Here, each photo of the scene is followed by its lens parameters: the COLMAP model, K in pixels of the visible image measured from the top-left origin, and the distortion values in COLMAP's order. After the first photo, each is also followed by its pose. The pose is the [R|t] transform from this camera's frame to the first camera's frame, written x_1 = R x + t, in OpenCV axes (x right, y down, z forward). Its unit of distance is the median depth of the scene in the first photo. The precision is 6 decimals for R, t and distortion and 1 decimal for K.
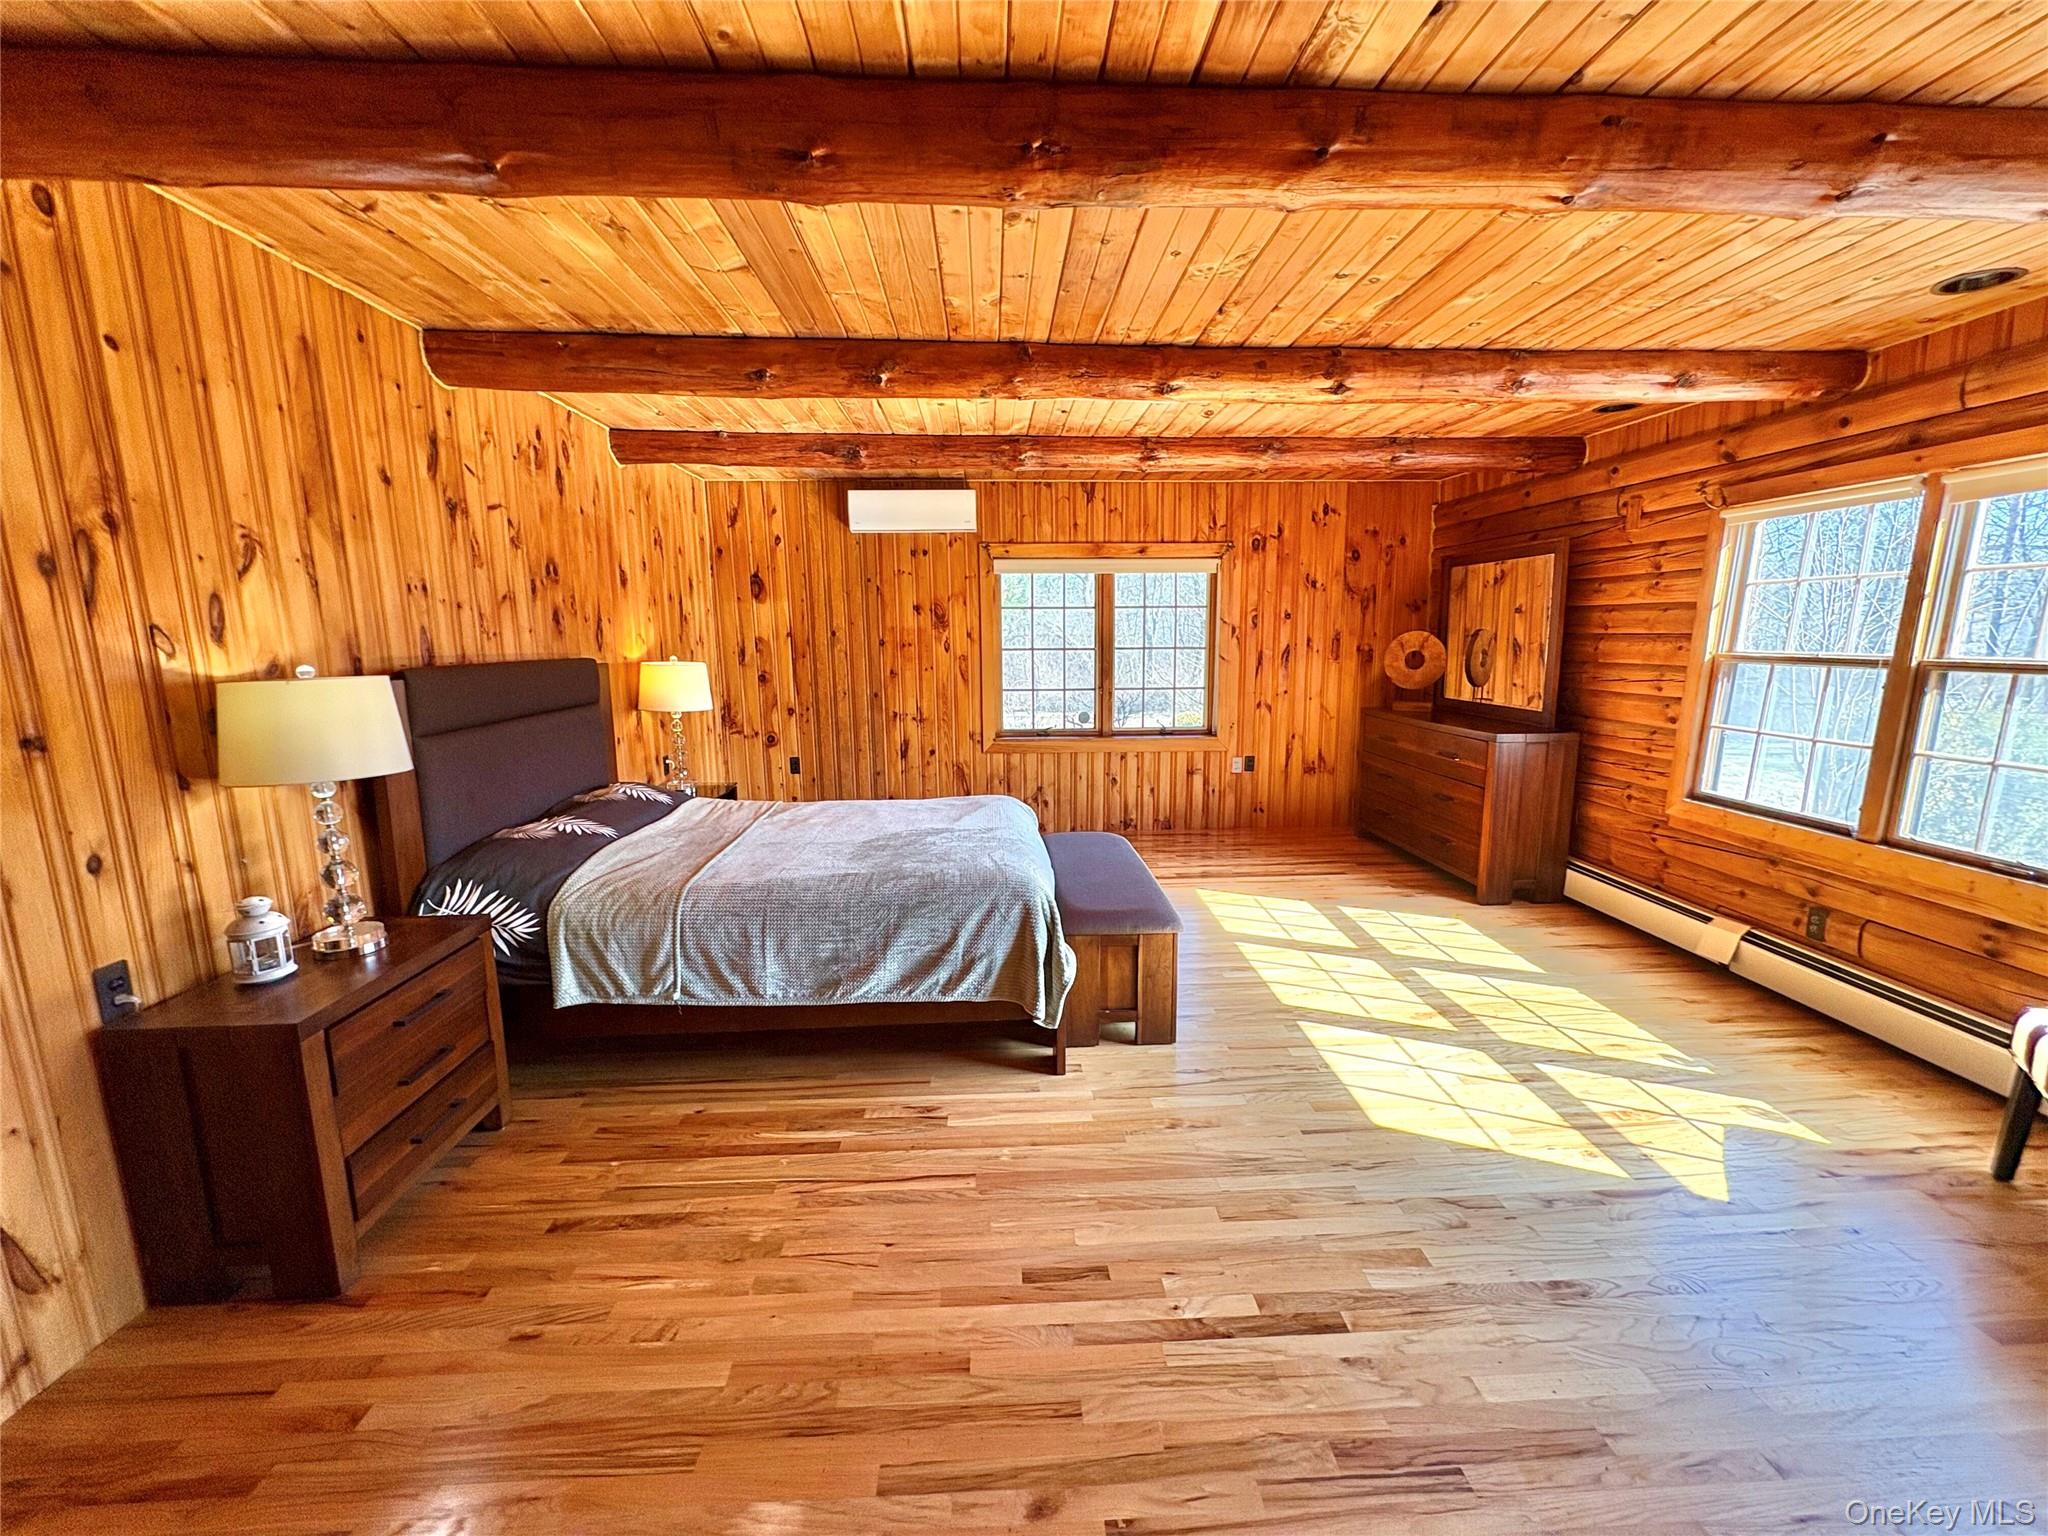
lens RADIAL K [[815.2, 0, 1024.0], [0, 815.2, 768.0], [0, 0, 1]] dist [-0.000464, 0.000070]
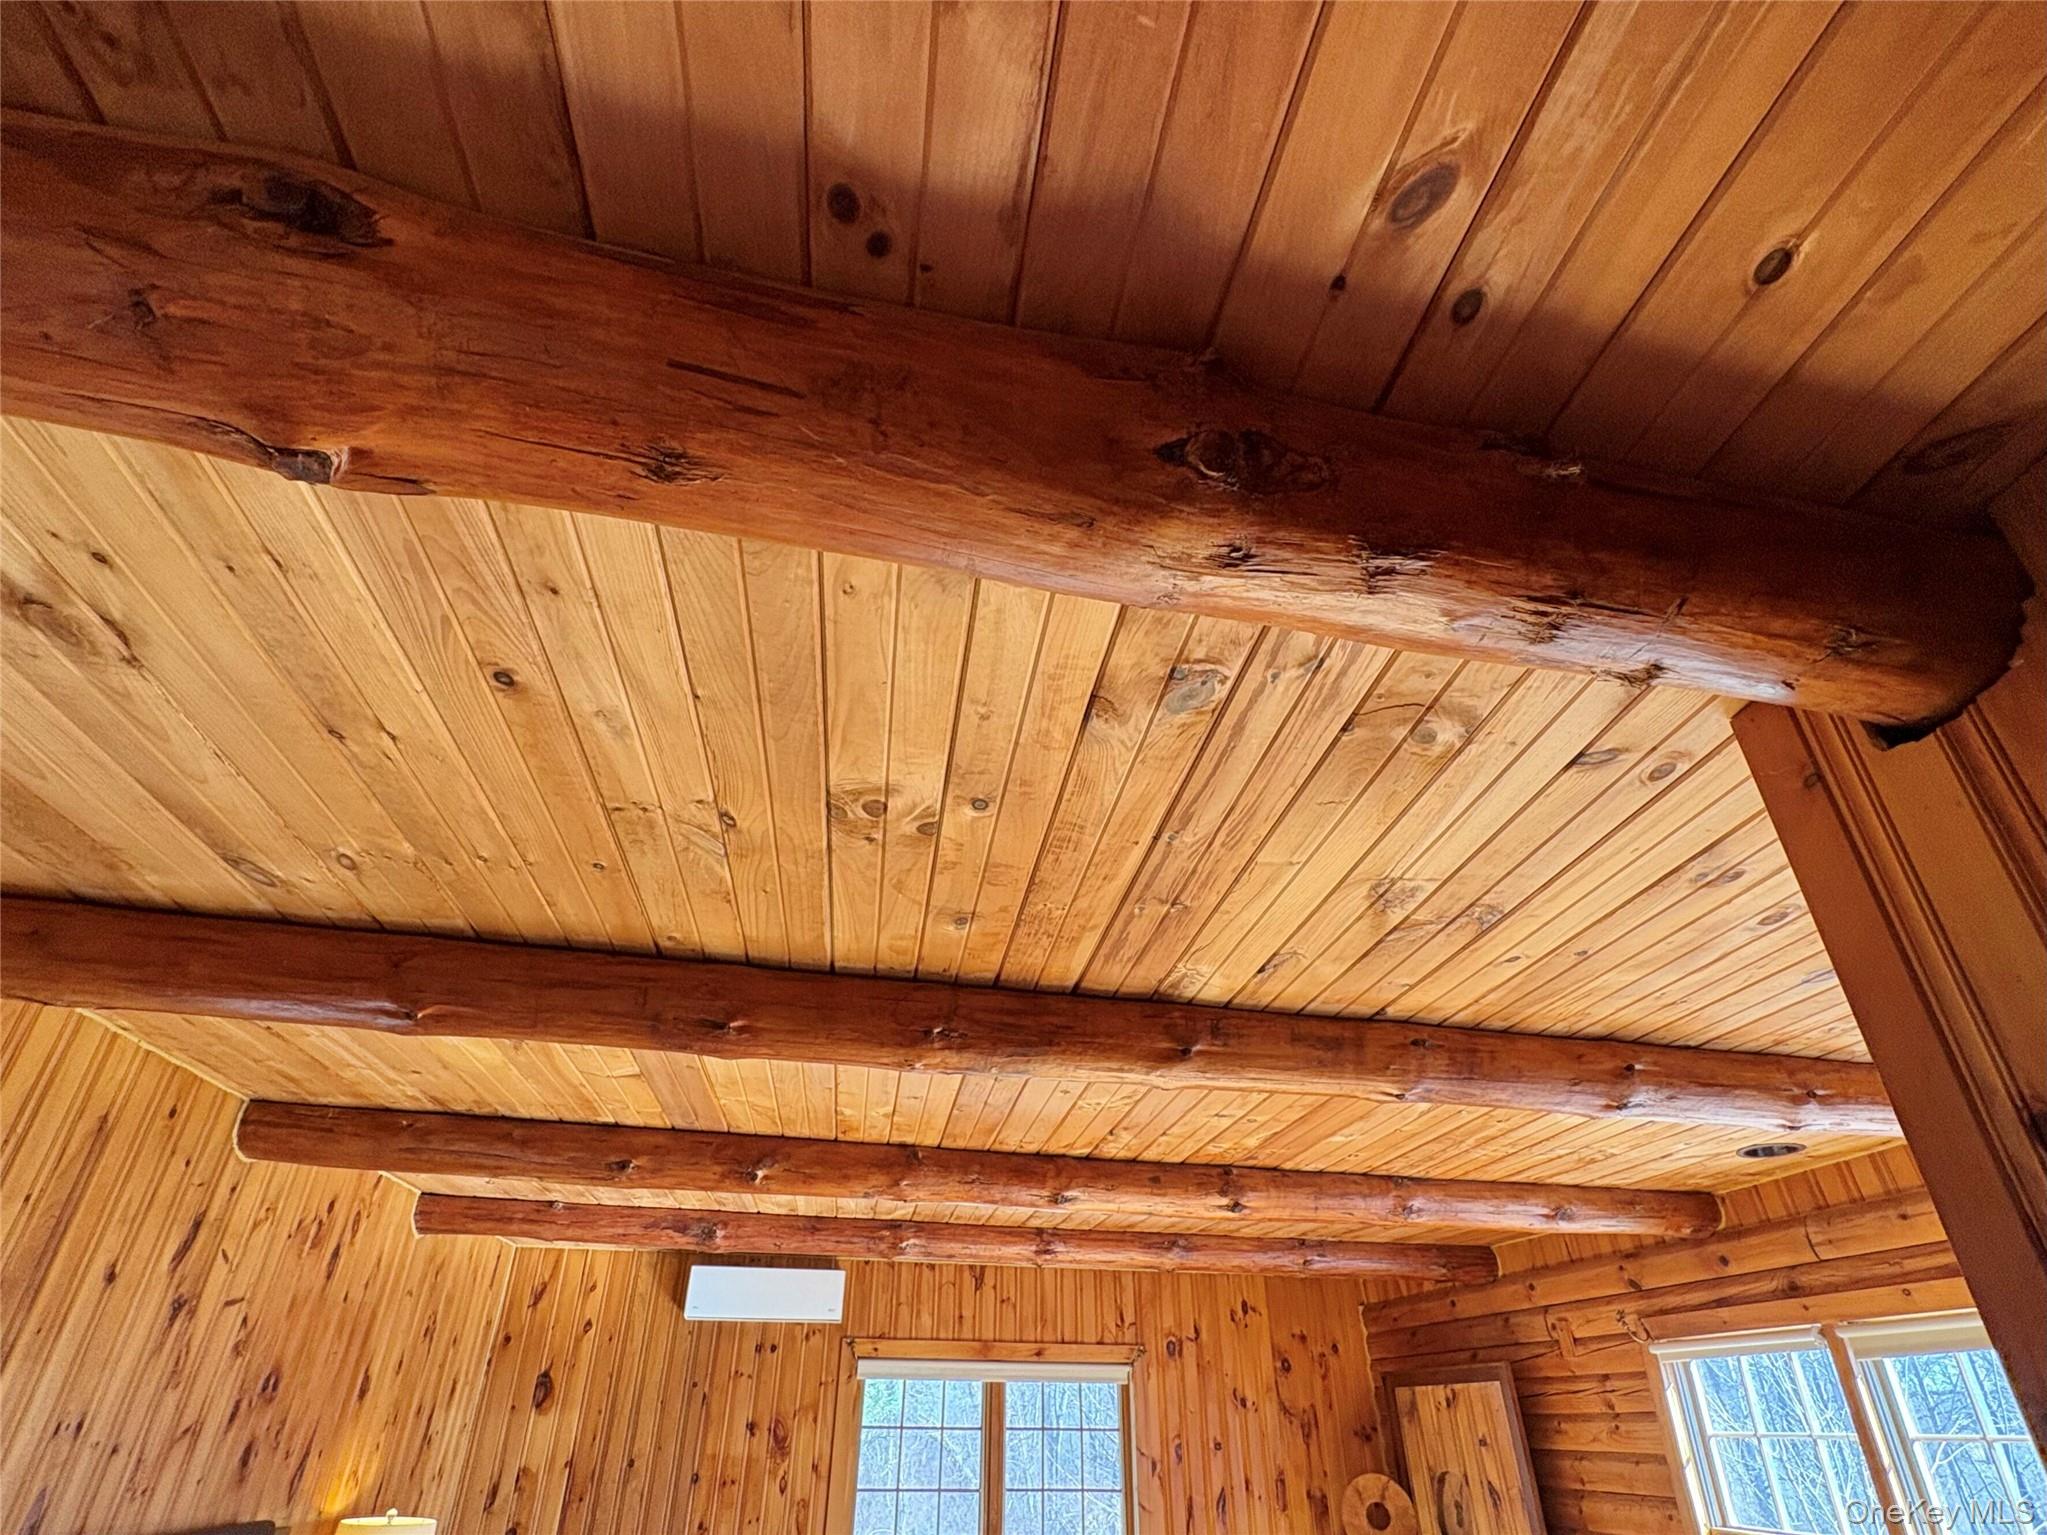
lens RADIAL K [[969.0, 0, 1036.2], [0, 969.0, 853.1], [0, 0, 1]] dist [-0.000399, 0.000503]
pose [[0.991018, 0.076994, 0.109336, -0.008582], [0.006890, 0.787133, -0.616745, -0.079994], [-0.133548, 0.611959, 0.779533, -0.122730]]
